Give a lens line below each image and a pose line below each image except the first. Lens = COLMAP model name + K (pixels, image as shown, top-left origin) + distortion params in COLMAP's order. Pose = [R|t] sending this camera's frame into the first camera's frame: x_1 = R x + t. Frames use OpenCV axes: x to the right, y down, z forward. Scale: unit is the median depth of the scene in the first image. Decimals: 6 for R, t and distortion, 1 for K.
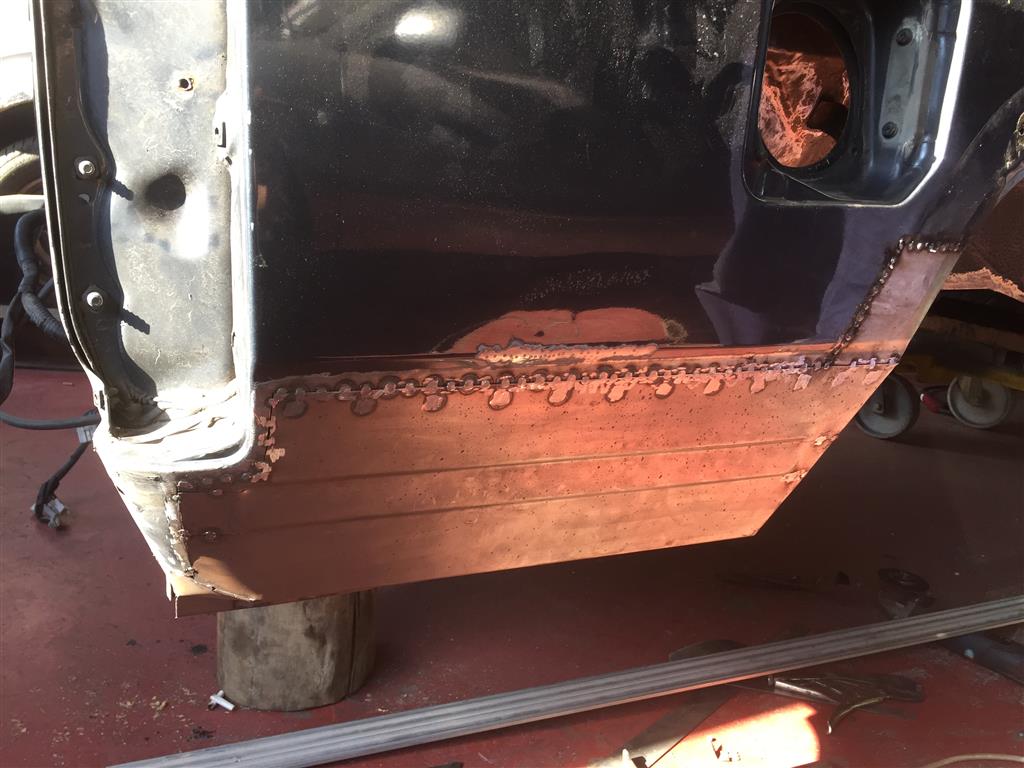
lens RADIAL K [[889.4, 0, 510.6], [0, 889.4, 387.4], [0, 0, 1]] dist [0.062411, -0.077003]
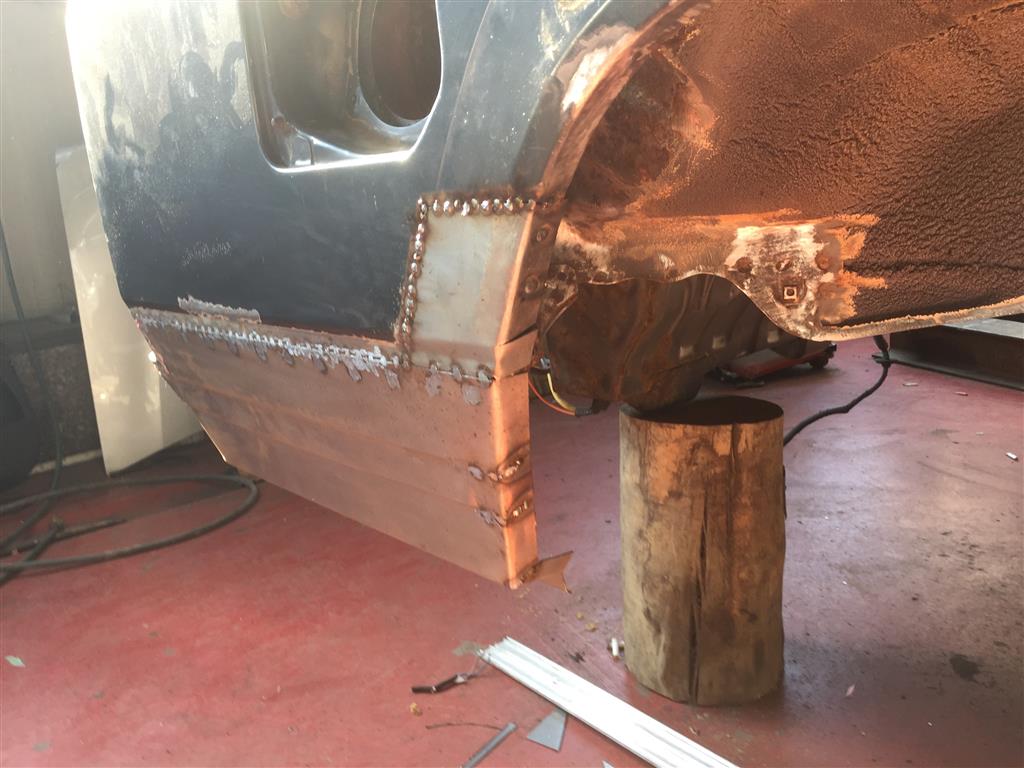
lens RADIAL K [[889.4, 0, 511.0], [0, 889.4, 381.7], [0, 0, 1]] dist [0.062411, -0.077003]
pose [[0.270835, 0.123454, -0.954677, 1.112408], [-0.155416, 0.984339, 0.083199, -0.085391], [0.949997, 0.125839, 0.285780, 0.840825]]
